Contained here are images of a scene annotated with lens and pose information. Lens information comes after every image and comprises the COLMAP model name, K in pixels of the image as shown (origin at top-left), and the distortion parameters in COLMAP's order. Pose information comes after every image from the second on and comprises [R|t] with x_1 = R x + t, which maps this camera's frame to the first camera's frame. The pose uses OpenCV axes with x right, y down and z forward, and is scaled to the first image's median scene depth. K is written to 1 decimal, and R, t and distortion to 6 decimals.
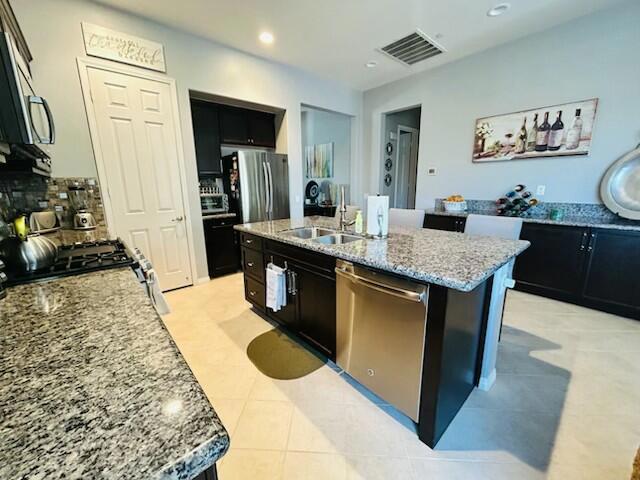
lens RADIAL K [[259.1, 0, 319.7], [0, 259.1, 238.7], [0, 0, 1]] dist [-0.003521, -0.000656]
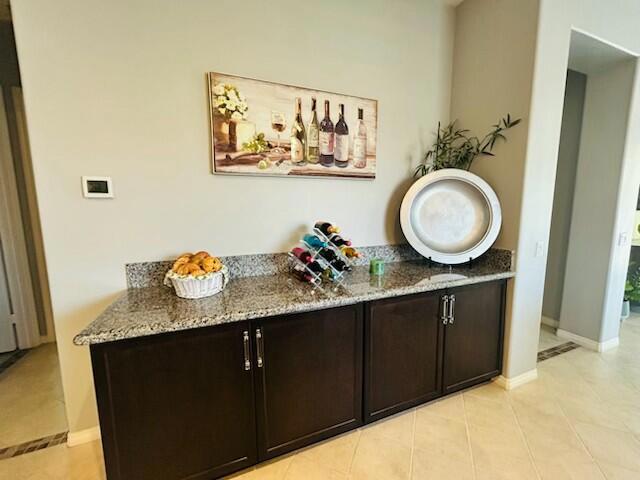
lens RADIAL K [[259.1, 0, 319.4], [0, 259.1, 238.6], [0, 0, 1]] dist [-0.003521, -0.000656]
pose [[0.342492, -0.101604, 0.934011, 0.275781], [0.194281, 0.980307, 0.035400, -0.195319], [-0.919214, 0.169336, 0.355487, 0.819149]]
